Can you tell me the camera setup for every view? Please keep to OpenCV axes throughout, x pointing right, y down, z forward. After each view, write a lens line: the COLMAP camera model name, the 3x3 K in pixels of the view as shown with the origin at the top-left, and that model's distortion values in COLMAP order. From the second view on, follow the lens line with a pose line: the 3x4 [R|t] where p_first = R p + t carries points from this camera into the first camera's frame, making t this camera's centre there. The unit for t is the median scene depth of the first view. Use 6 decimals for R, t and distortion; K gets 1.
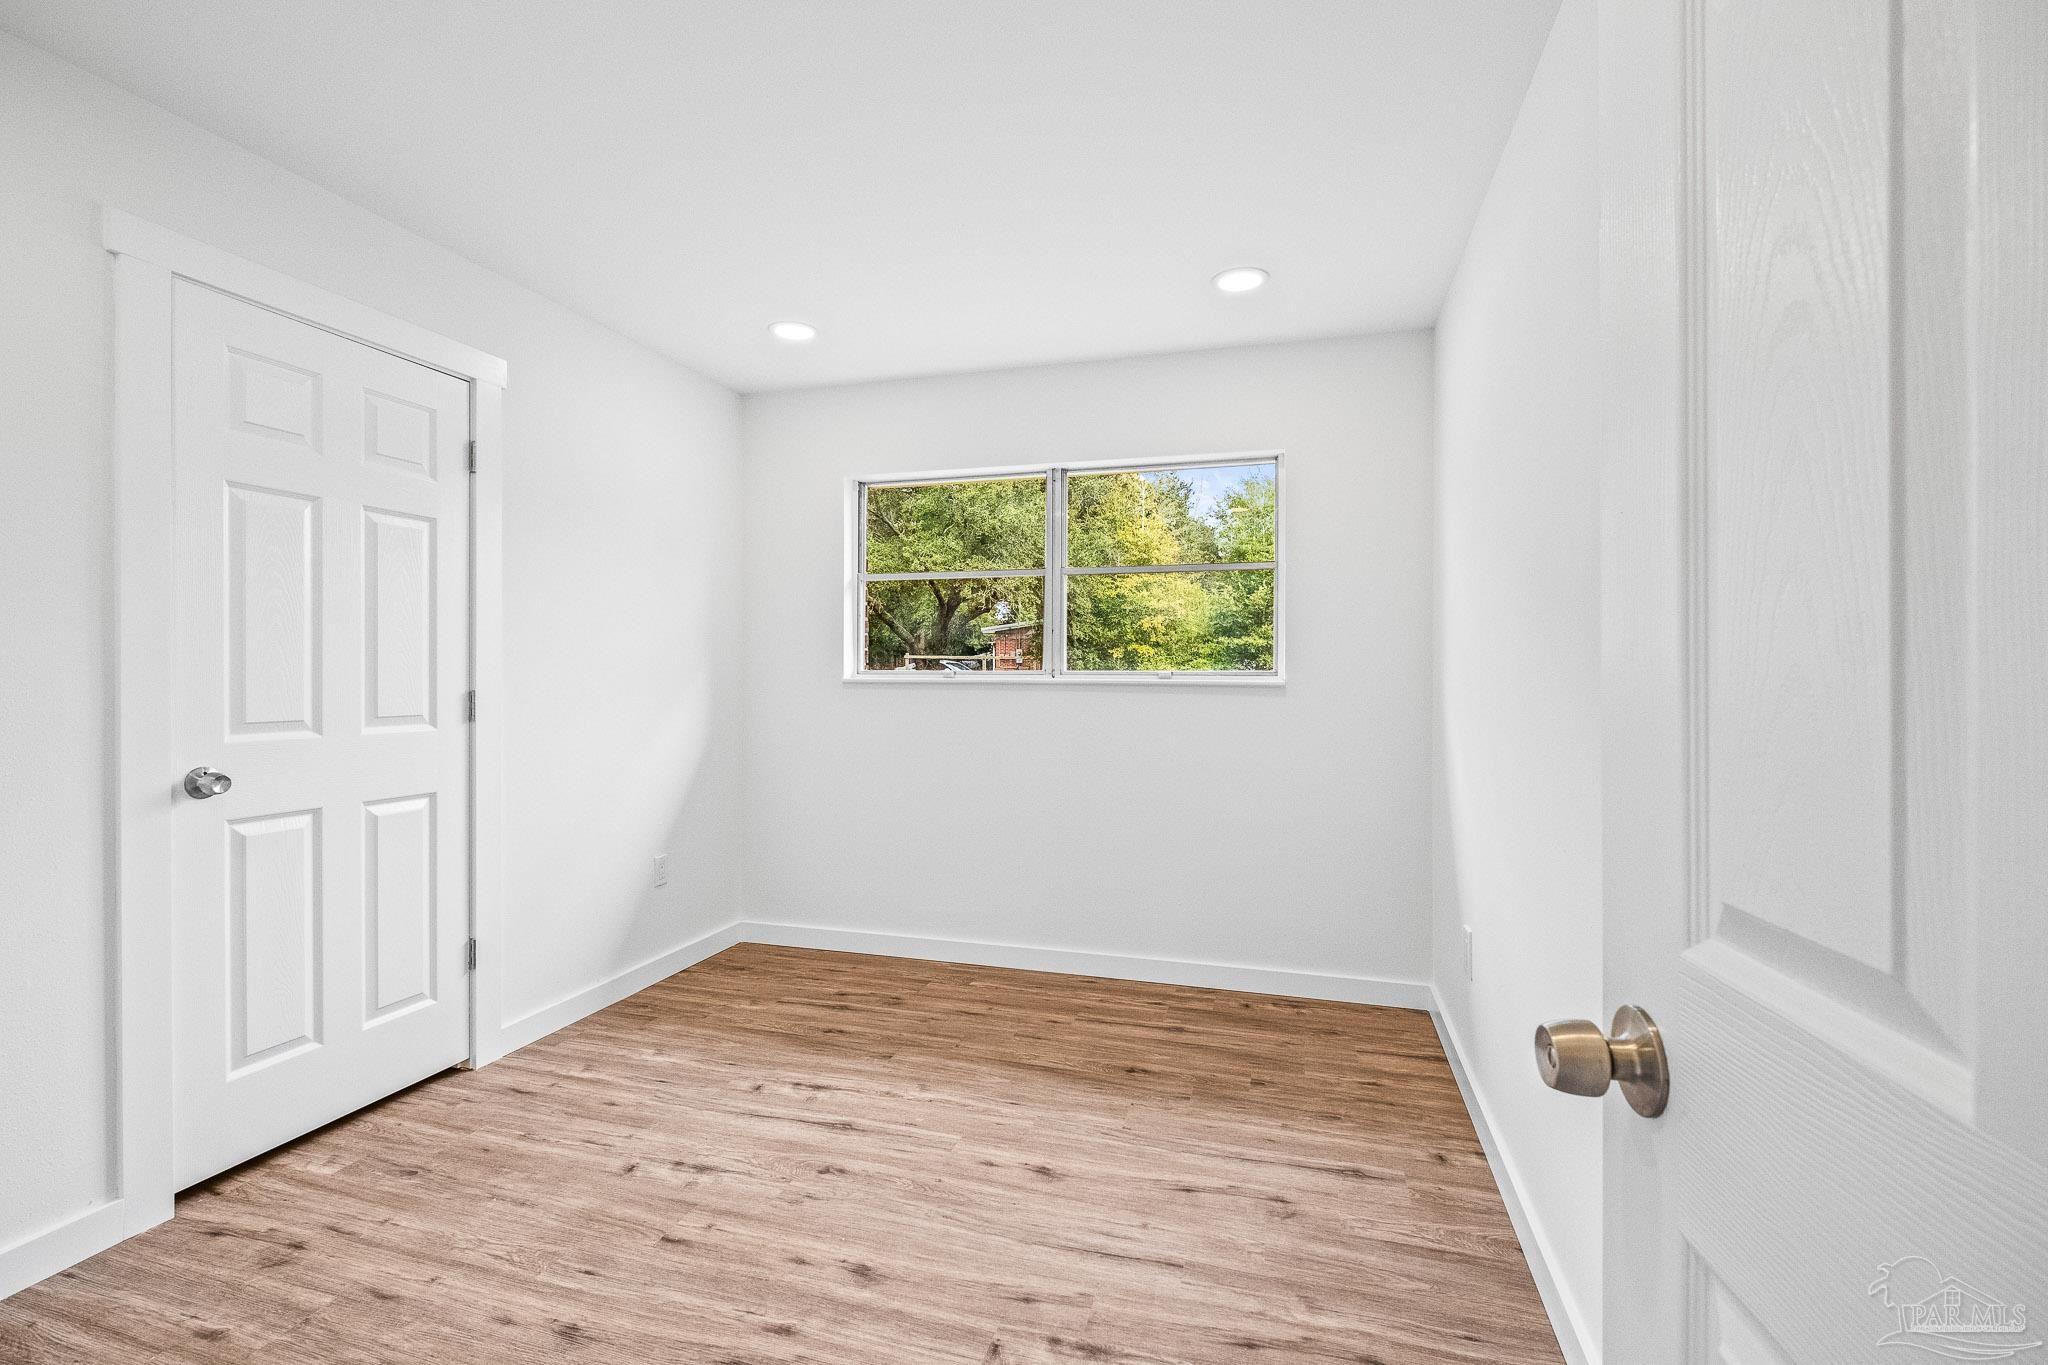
lens RADIAL K [[921.0, 0, 1022.0], [0, 921.0, 670.9], [0, 0, 1]] dist [0.002199, -0.005102]
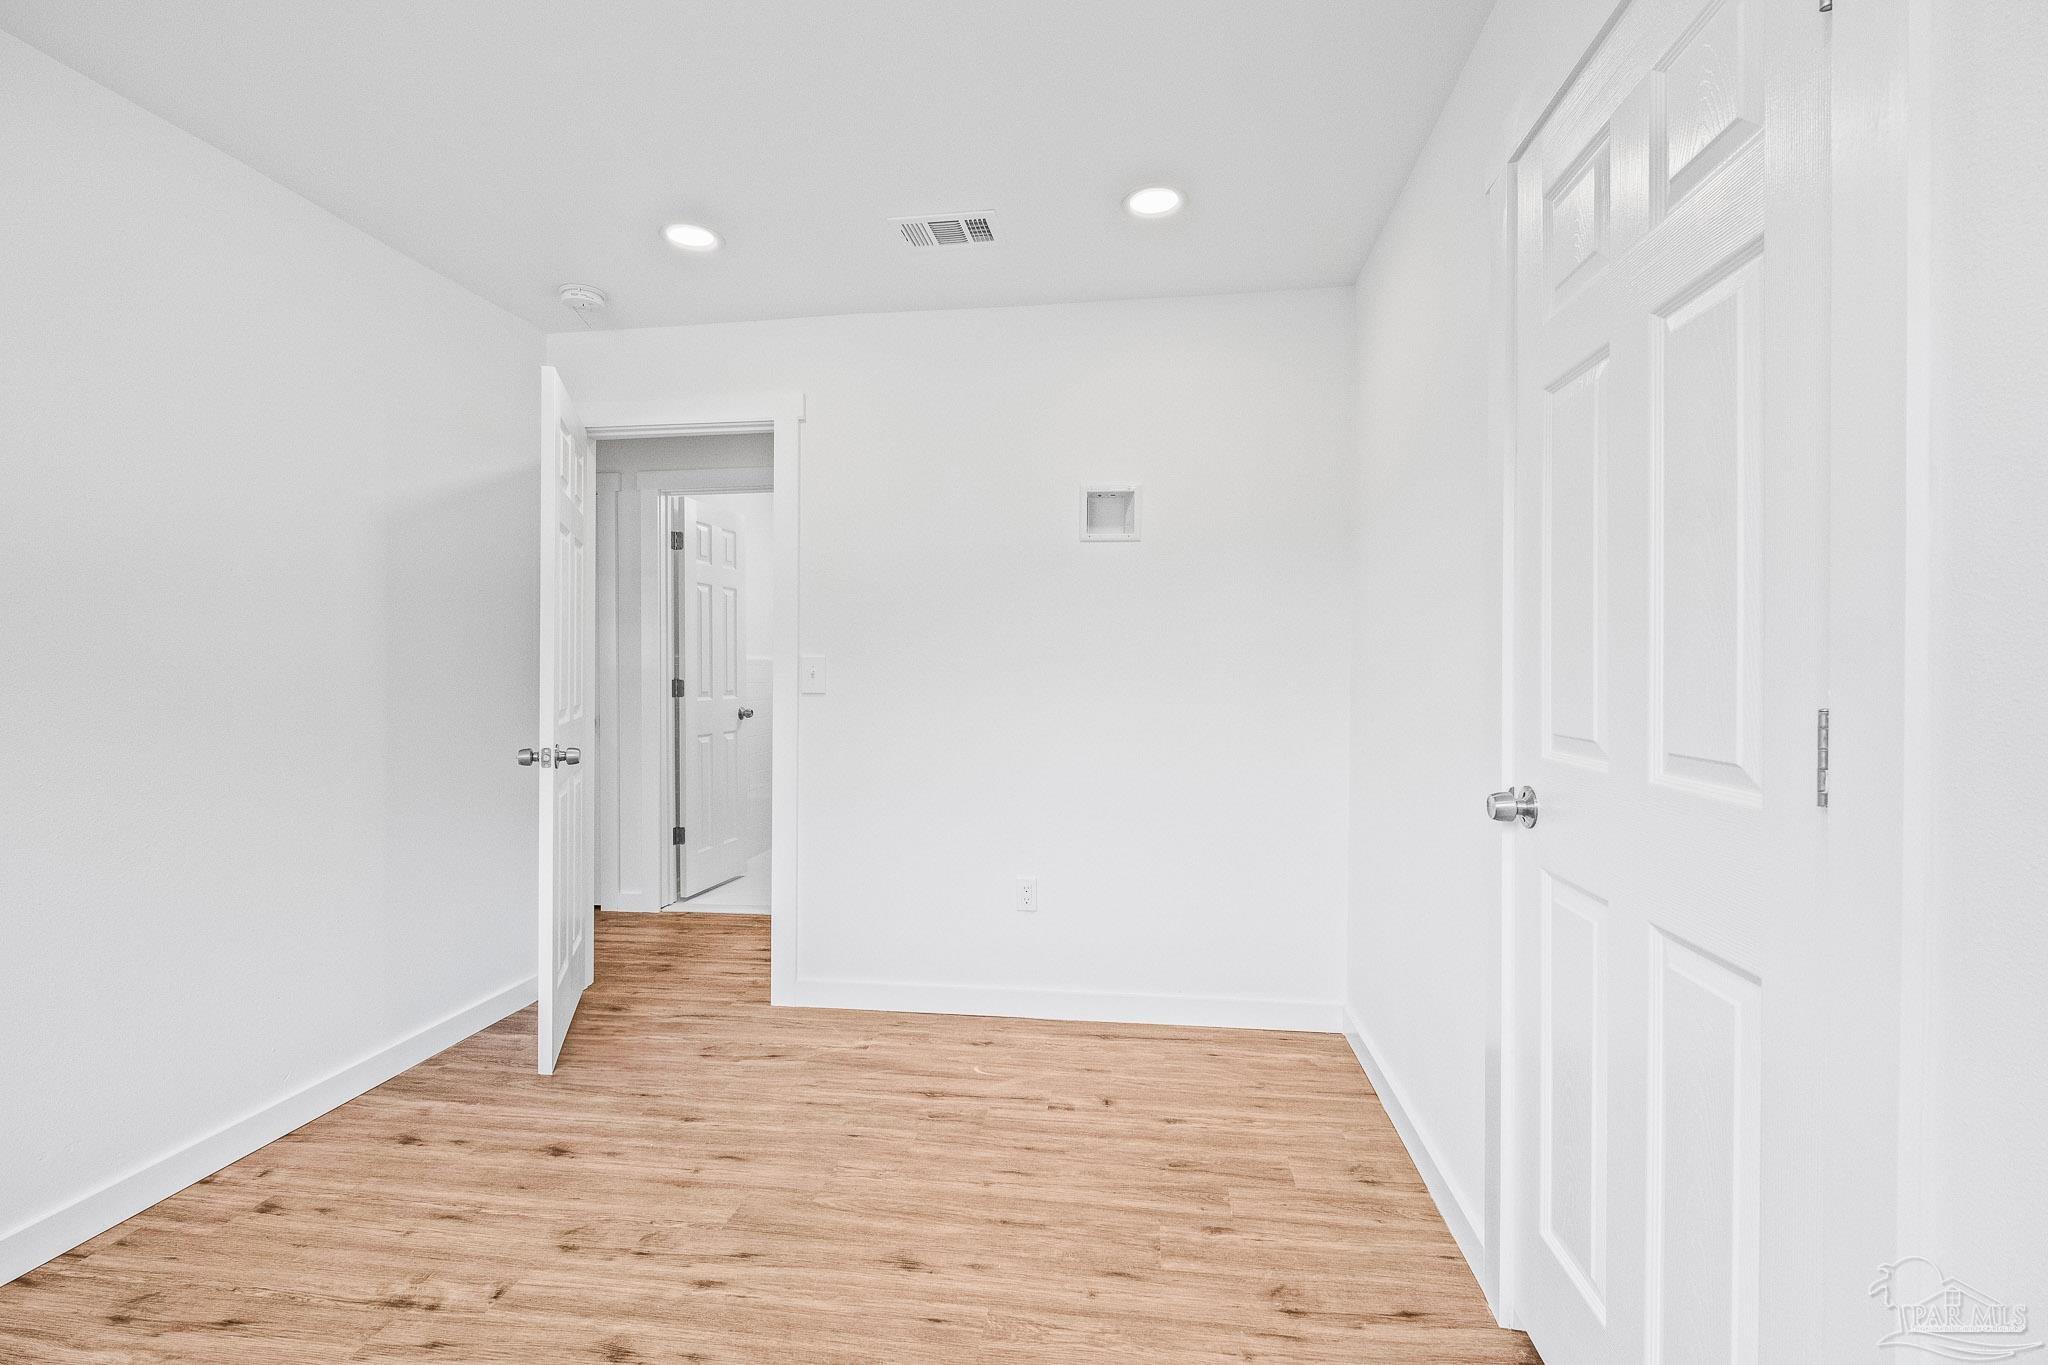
lens RADIAL K [[921.0, 0, 1020.5], [0, 921.0, 680.5], [0, 0, 1]] dist [0.002199, -0.005102]
pose [[-0.988247, 0.002980, -0.152836, -0.390809], [0.000801, 0.999897, 0.014314, 0.008312], [0.152863, 0.014023, -0.988148, 1.786190]]
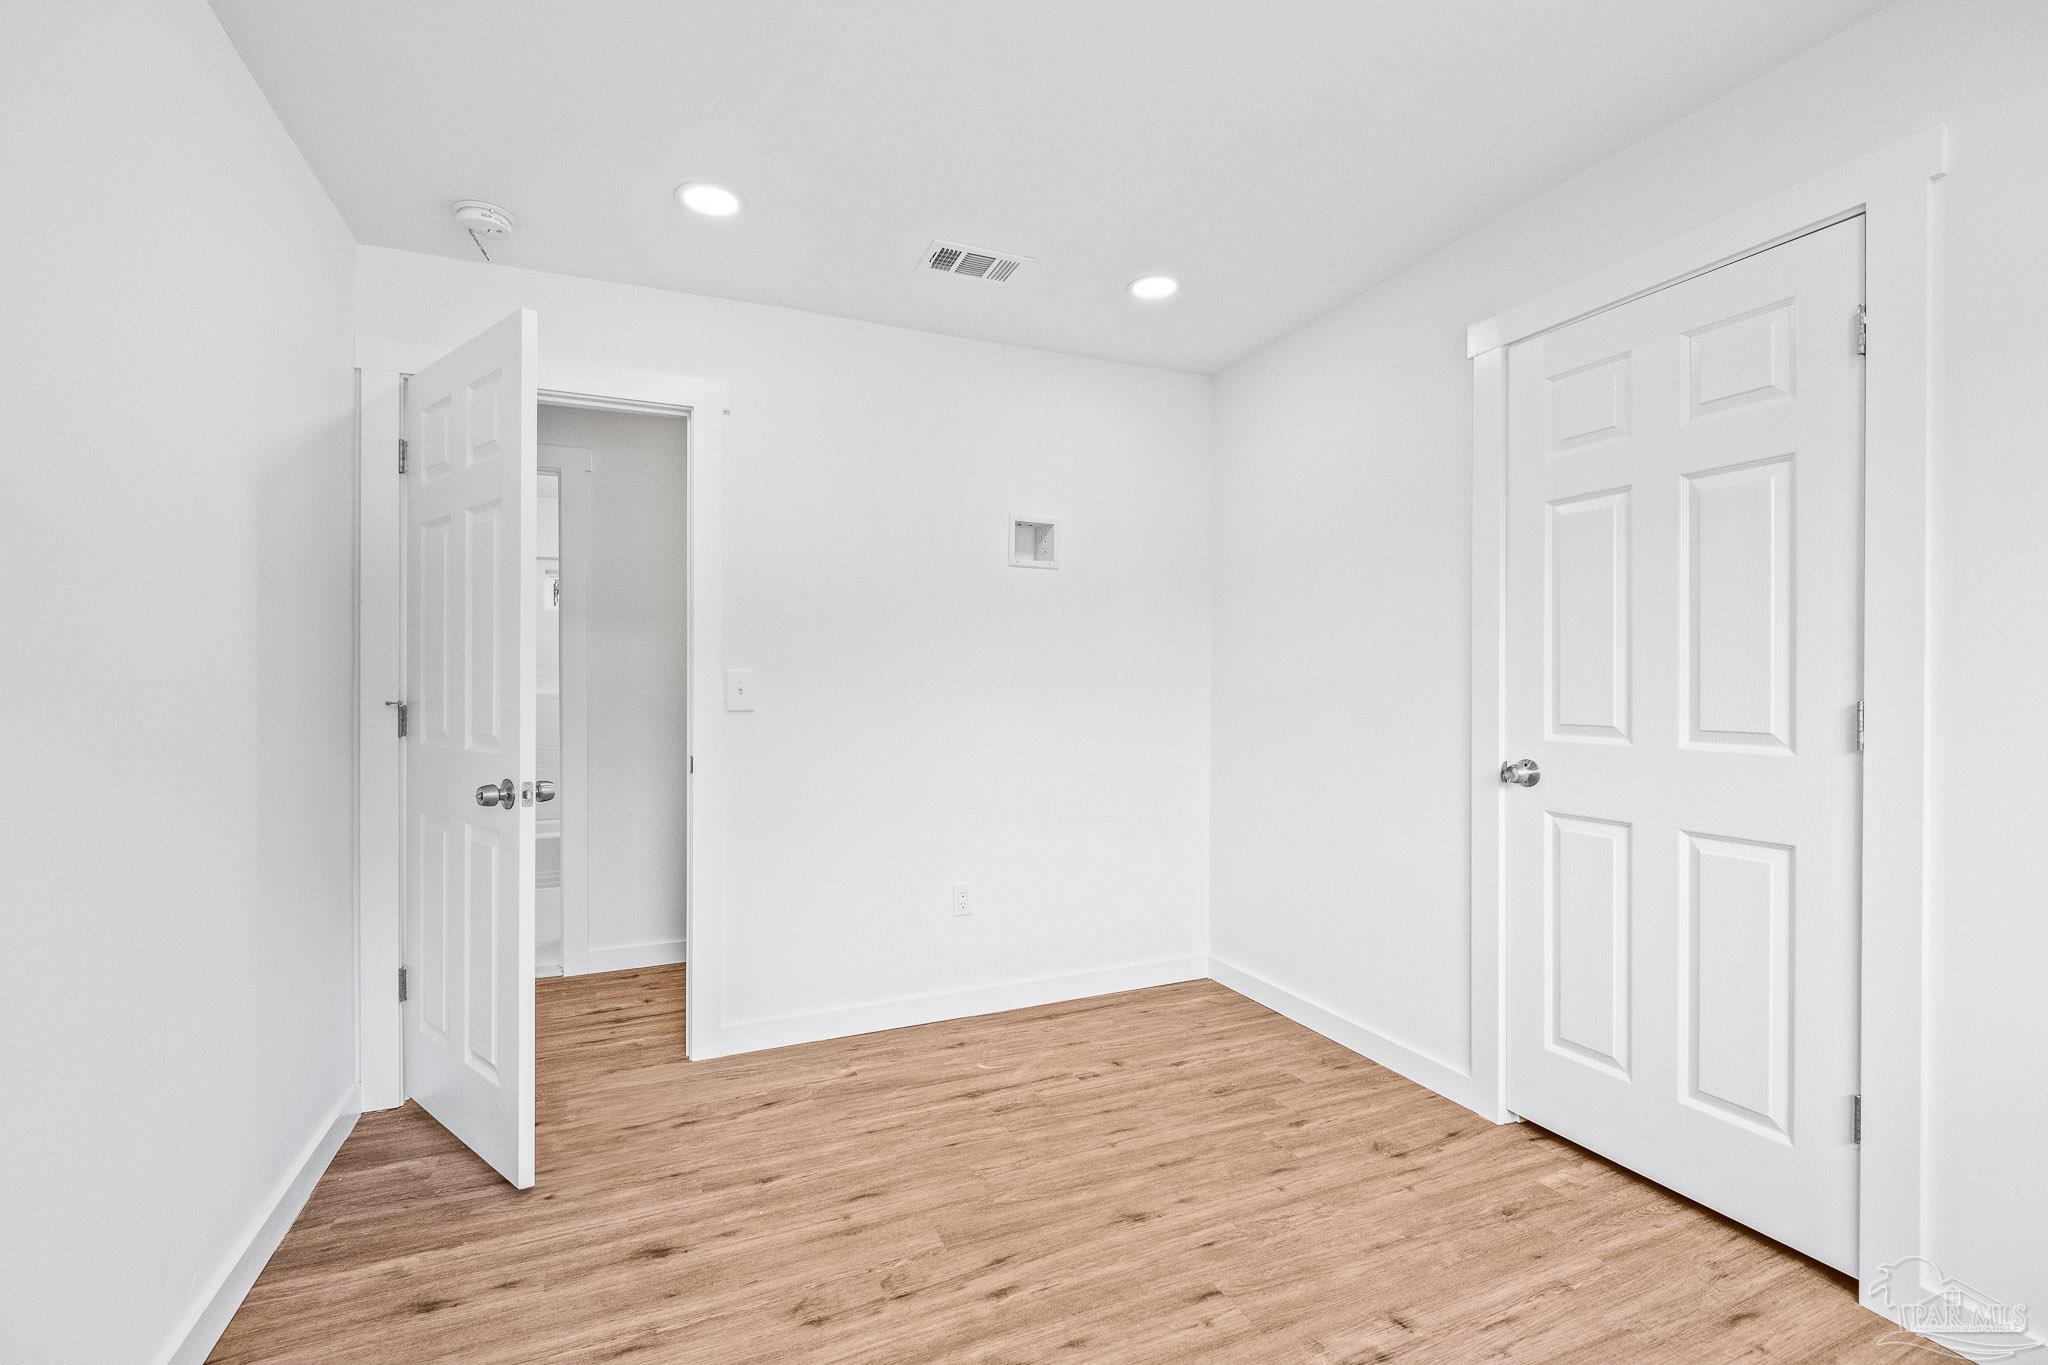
lens RADIAL K [[921.0, 0, 1039.8], [0, 921.0, 684.4], [0, 0, 1]] dist [0.002199, -0.005102]
pose [[-0.756048, 0.001992, -0.654514, 0.341953], [0.000531, 0.999997, 0.002431, 0.009664], [0.654516, 0.001490, -0.756046, 1.567698]]
